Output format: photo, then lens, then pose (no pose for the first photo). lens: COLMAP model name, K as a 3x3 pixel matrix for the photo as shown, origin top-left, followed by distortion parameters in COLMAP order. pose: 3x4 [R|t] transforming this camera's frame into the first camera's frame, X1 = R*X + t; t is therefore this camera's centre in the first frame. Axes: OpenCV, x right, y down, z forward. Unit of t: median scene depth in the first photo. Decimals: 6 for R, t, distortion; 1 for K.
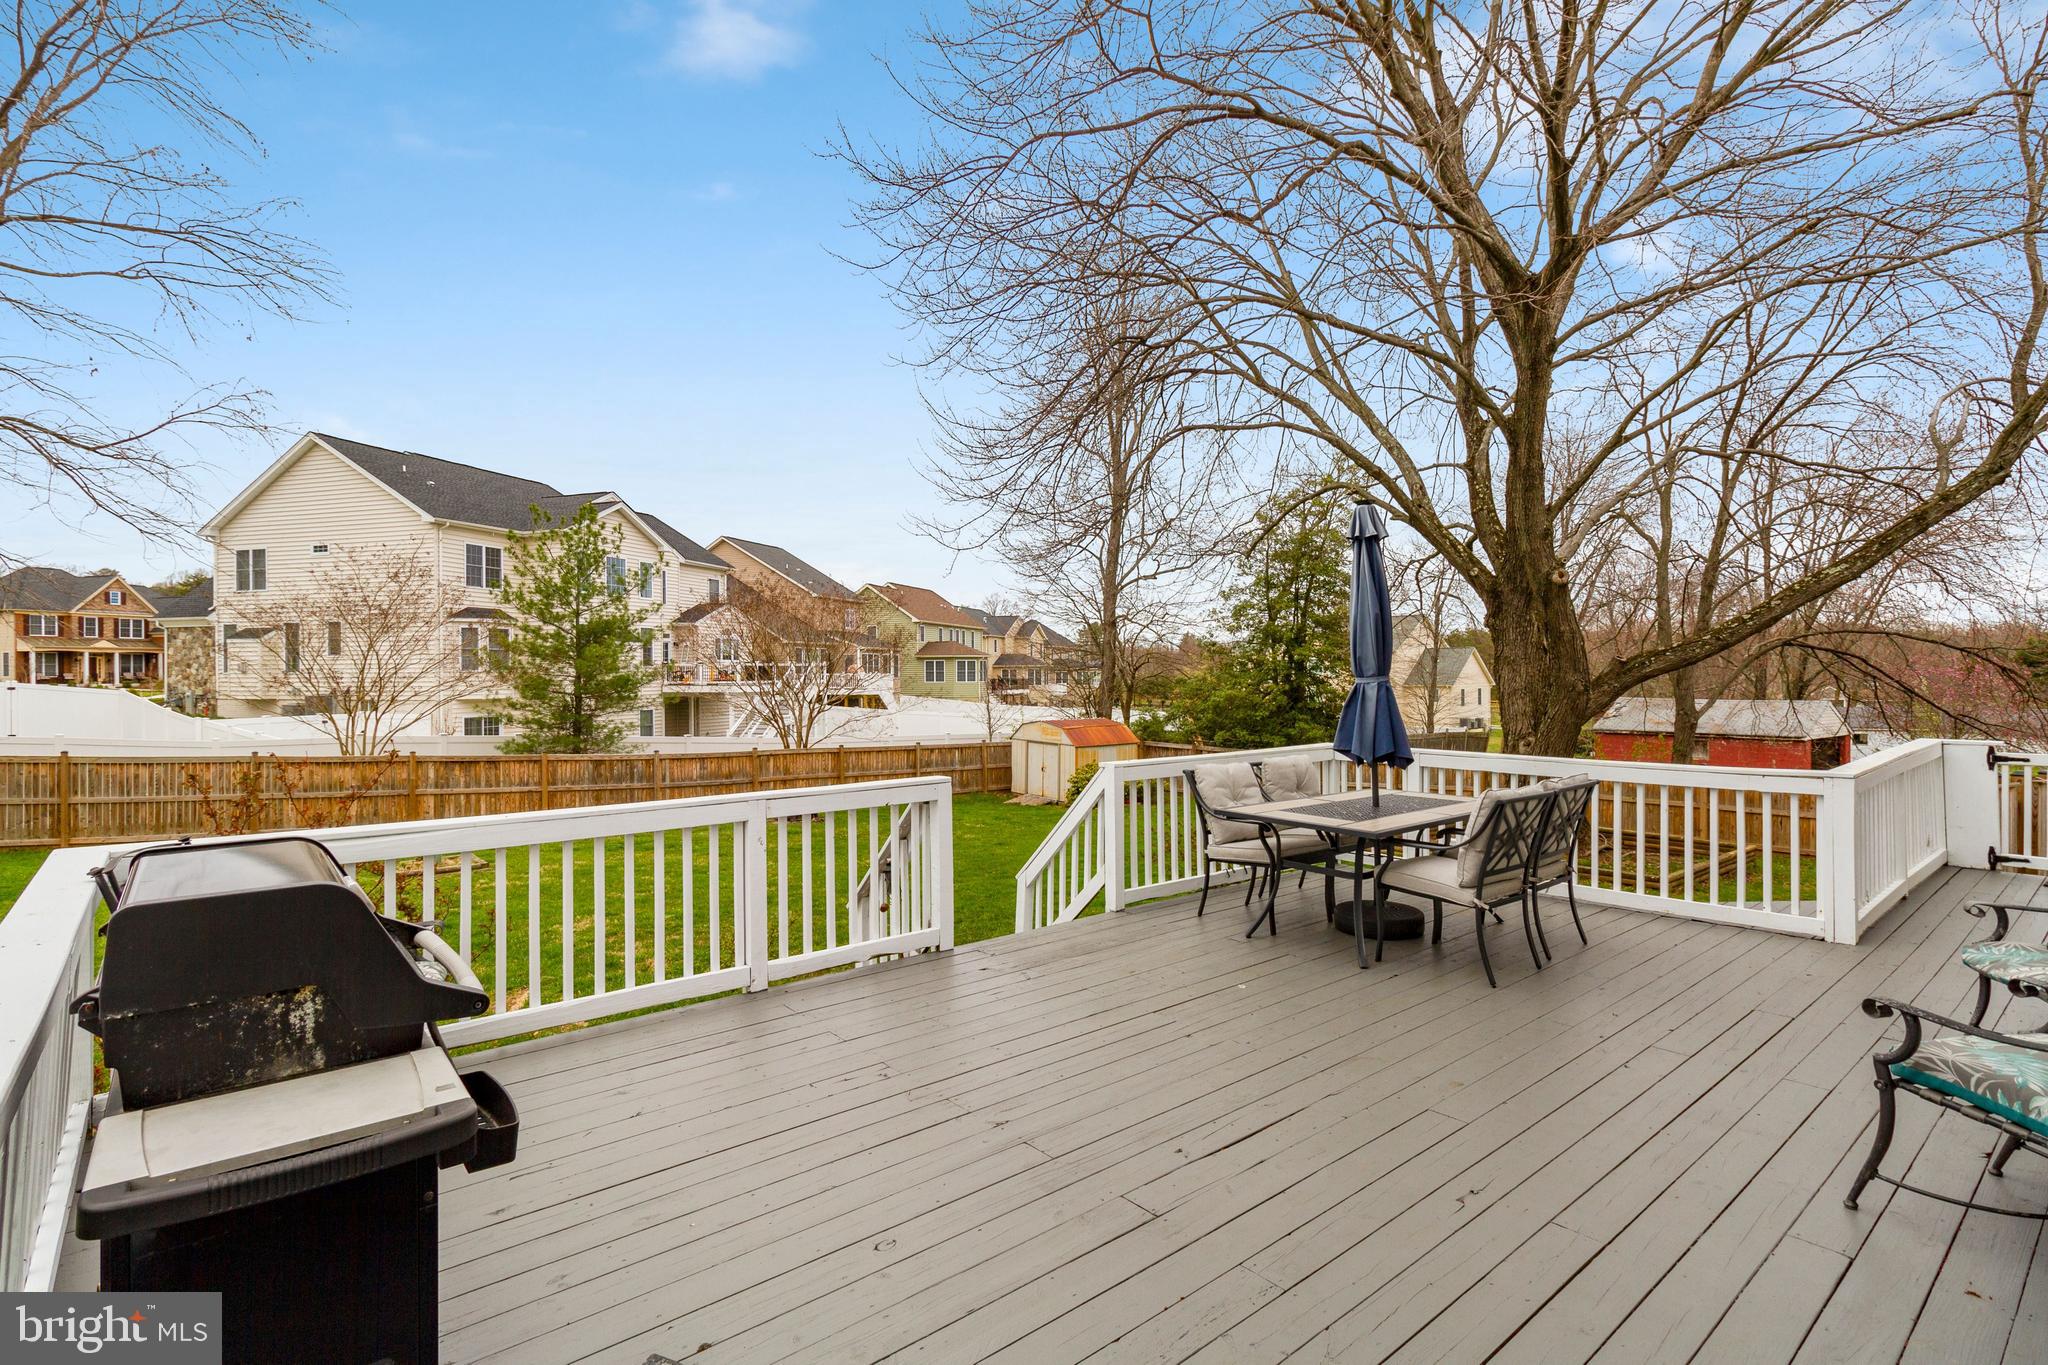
lens RADIAL K [[984.4, 0, 1021.2], [0, 984.4, 677.7], [0, 0, 1]] dist [0.001938, -0.000174]
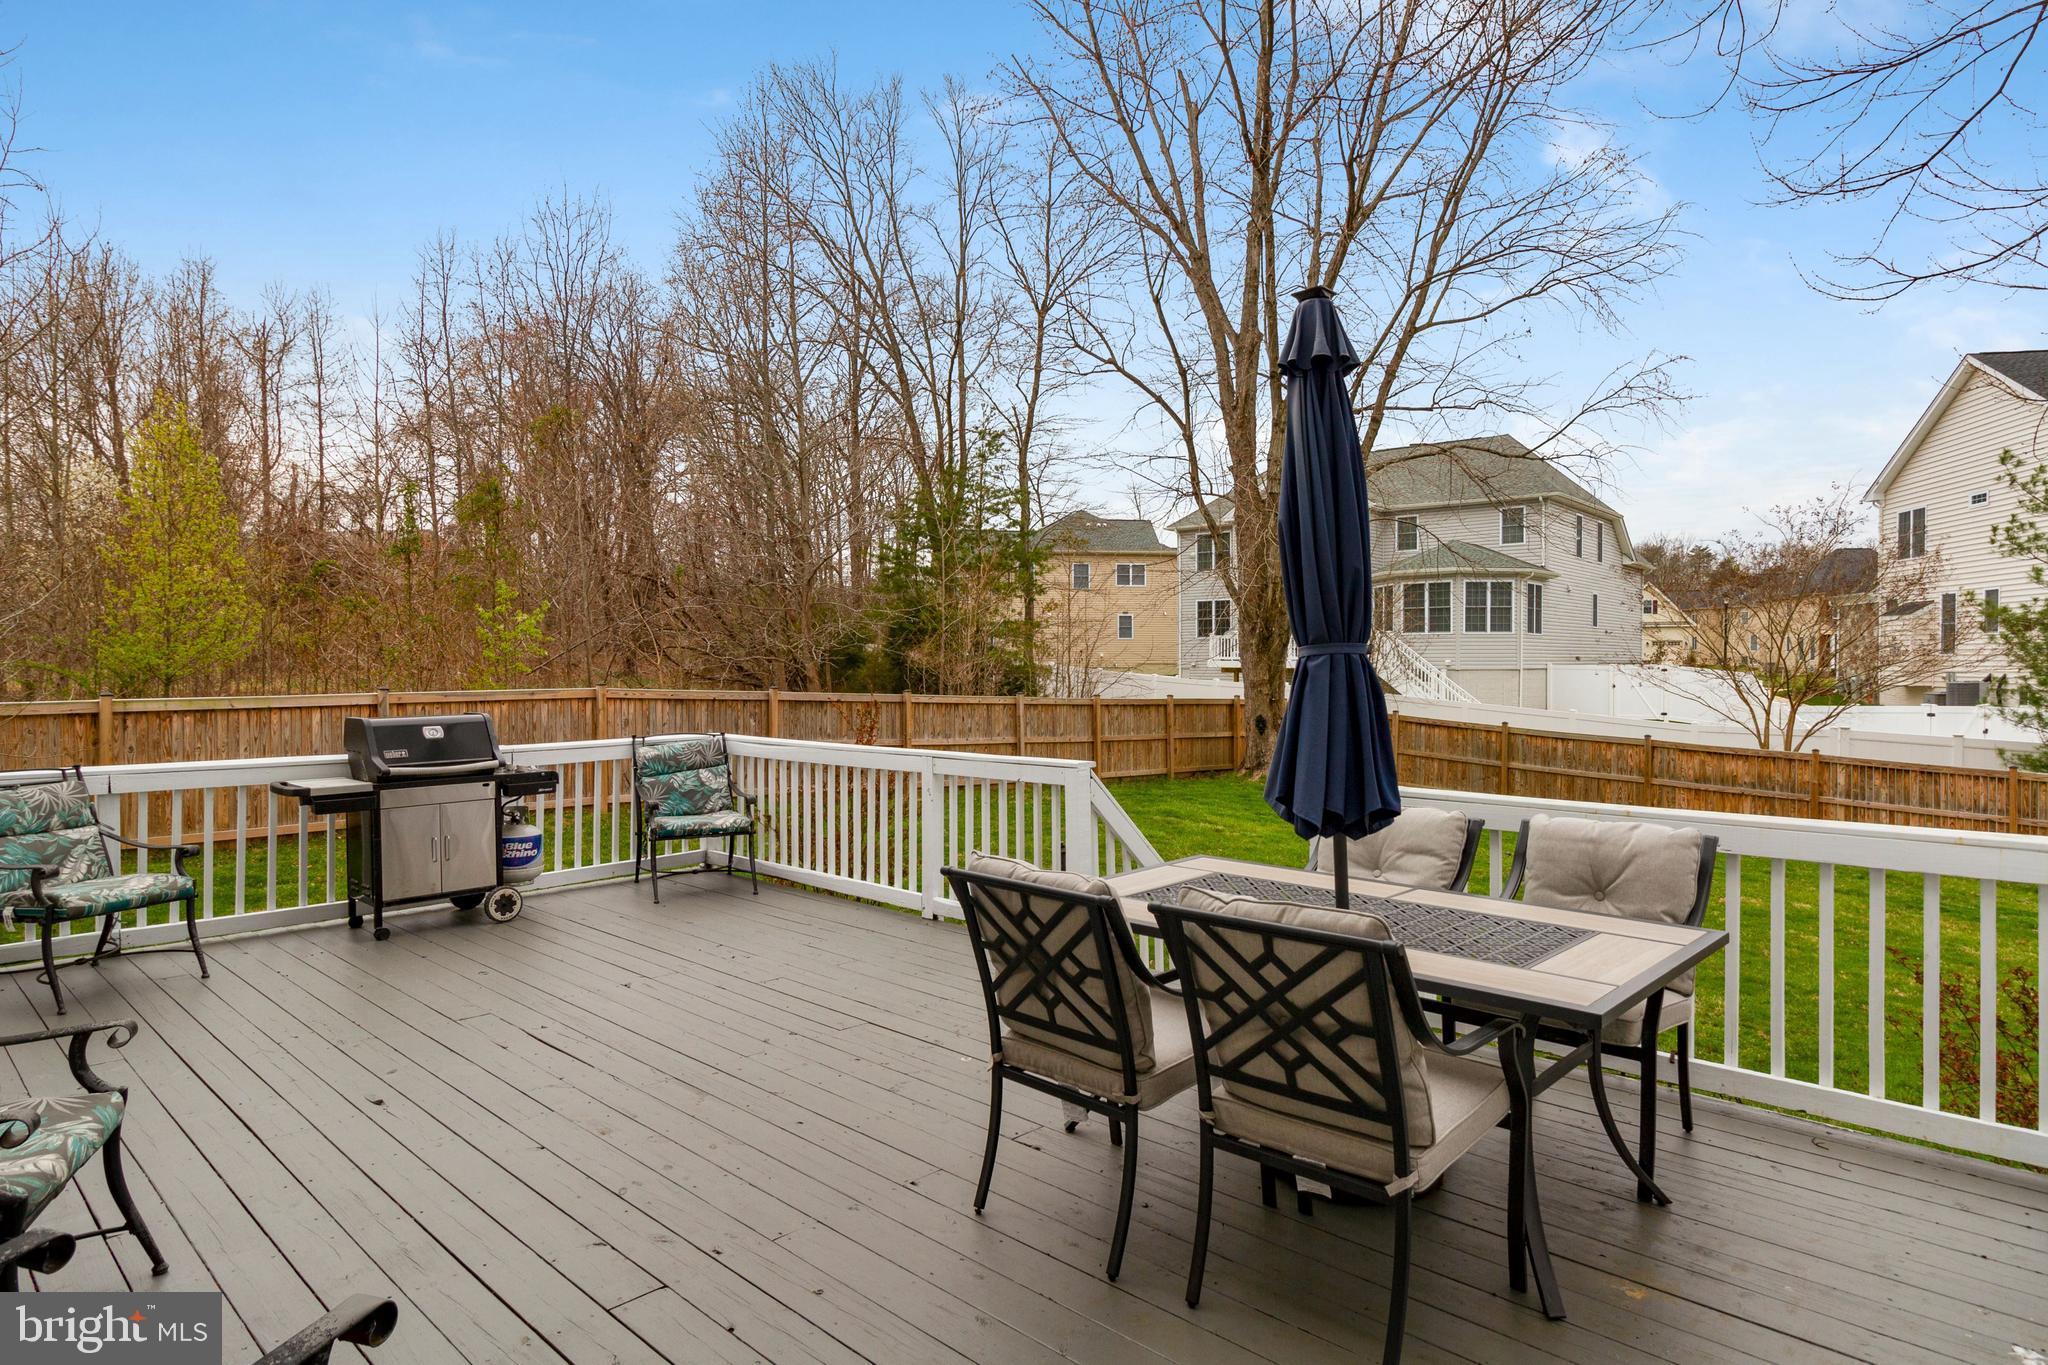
lens RADIAL K [[1168.5, 0, 1022.3], [0, 1168.5, 673.2], [0, 0, 1]] dist [0.007903, 0.000414]
pose [[0.108051, 0.011537, -0.994078, 0.290426], [-0.002333, 0.999933, 0.011351, 0.002143], [0.994143, 0.001093, 0.108071, 0.246606]]
